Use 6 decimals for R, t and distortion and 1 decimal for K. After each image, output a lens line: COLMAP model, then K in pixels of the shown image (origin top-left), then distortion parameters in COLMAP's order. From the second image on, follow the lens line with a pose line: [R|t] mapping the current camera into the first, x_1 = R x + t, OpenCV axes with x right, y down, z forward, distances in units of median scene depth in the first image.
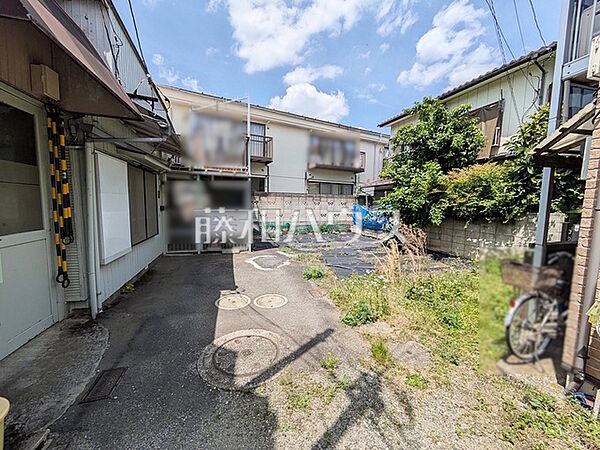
lens RADIAL K [[242.0, 0, 304.5], [0, 242.0, 228.5], [0, 0, 1]] dist [-0.000519, 0.000116]
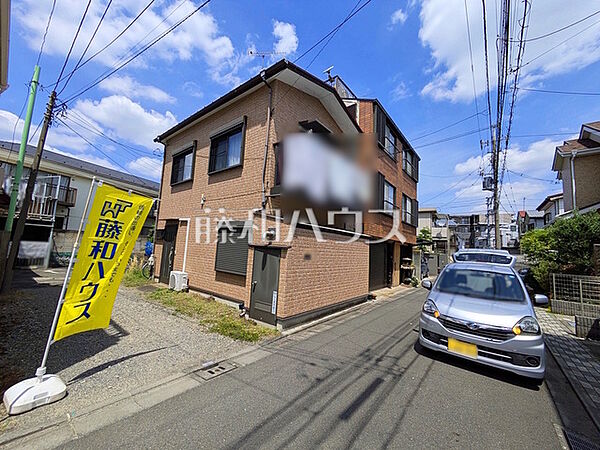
lens RADIAL K [[241.6, 0, 304.4], [0, 241.6, 226.9], [0, 0, 1]] dist [-0.000377, 0.000500]
pose [[0.798997, 0.082019, 0.595715, 0.143625], [0.023593, 0.985616, -0.167345, 0.120723], [-0.600872, 0.147763, 0.785569, -1.165500]]
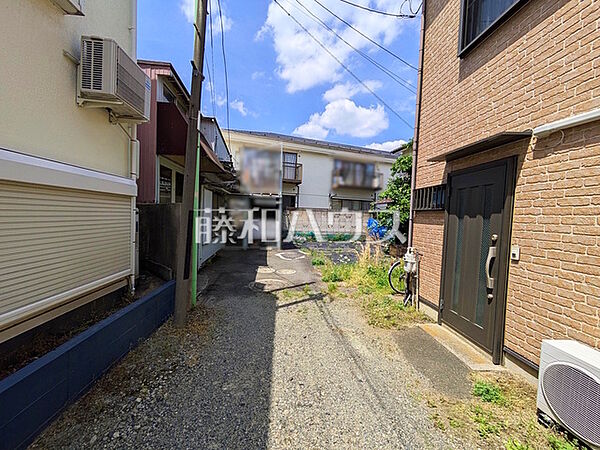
lens RADIAL K [[240.3, 0, 301.6], [0, 240.3, 237.3], [0, 0, 1]] dist [0.001433, 0.000183]
pose [[0.986975, 0.029191, -0.158204, 0.115180], [-0.032260, 0.999337, -0.016867, 0.037406], [0.157607, 0.021750, 0.987262, -0.342266]]
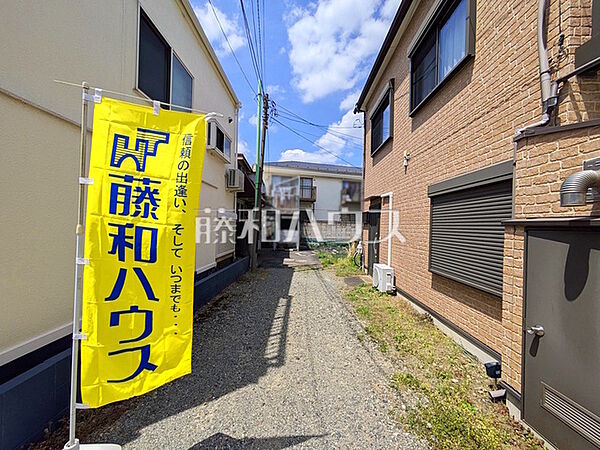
lens RADIAL K [[241.6, 0, 304.4], [0, 241.6, 226.9], [0, 0, 1]] dist [-0.000377, 0.000500]
pose [[0.971364, 0.002773, -0.237580, 0.271855], [-0.028029, 0.994287, -0.102992, 0.091945], [0.235937, 0.106702, 0.965893, -0.849316]]
